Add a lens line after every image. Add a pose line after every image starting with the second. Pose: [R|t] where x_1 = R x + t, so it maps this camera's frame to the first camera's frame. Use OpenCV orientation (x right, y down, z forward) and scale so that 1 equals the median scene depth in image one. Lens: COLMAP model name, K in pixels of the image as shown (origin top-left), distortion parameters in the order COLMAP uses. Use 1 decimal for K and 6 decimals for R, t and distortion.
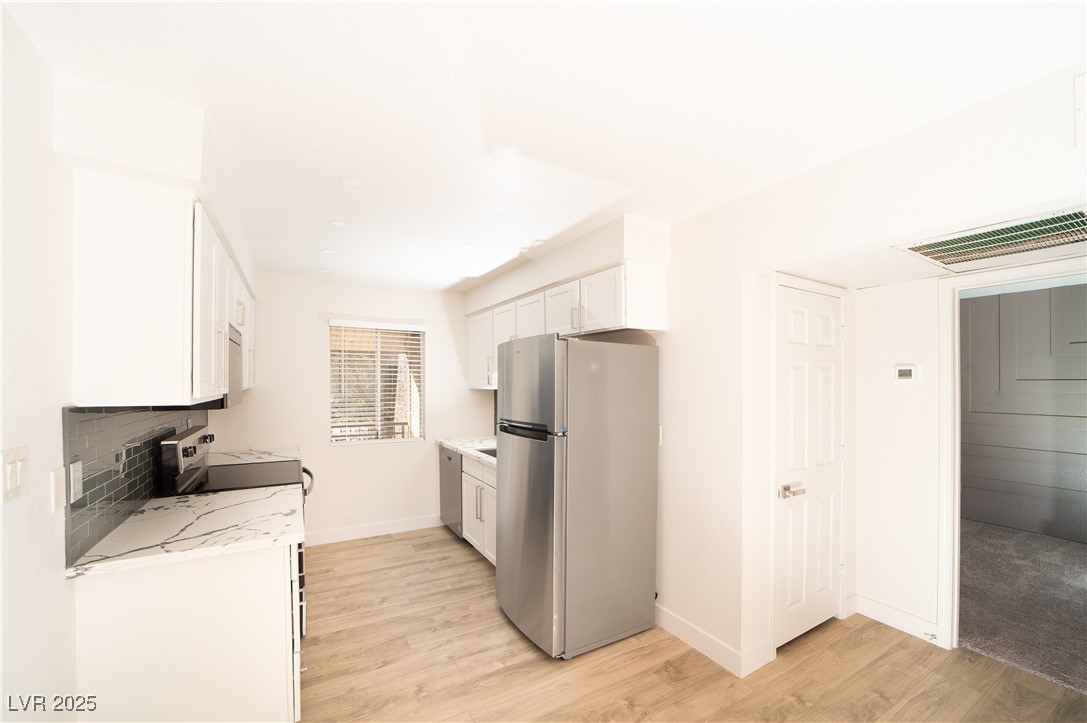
lens RADIAL K [[429.6, 0, 538.5], [0, 429.6, 375.6], [0, 0, 1]] dist [-0.032302, 0.006014]
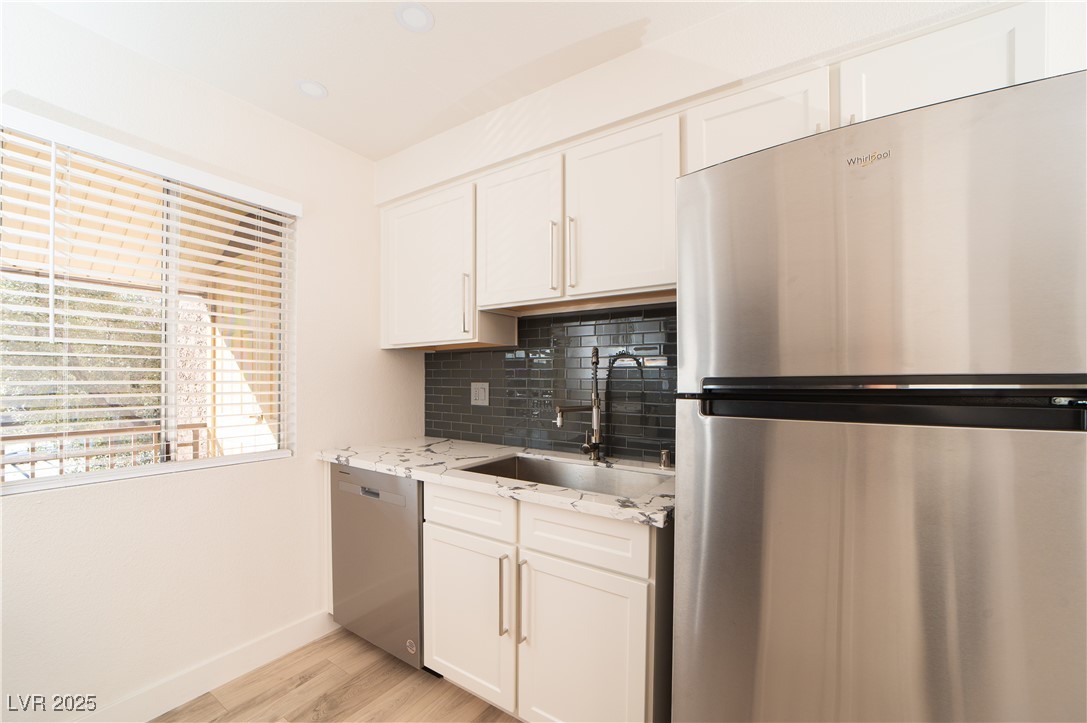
lens RADIAL K [[429.6, 0, 538.5], [0, 429.6, 375.6], [0, 0, 1]] dist [-0.032302, 0.006014]
pose [[0.896709, 0.005126, 0.442591, -0.290879], [-0.007762, 0.999961, 0.004145, 0.077743], [-0.442553, -0.007153, 0.896714, 0.602589]]
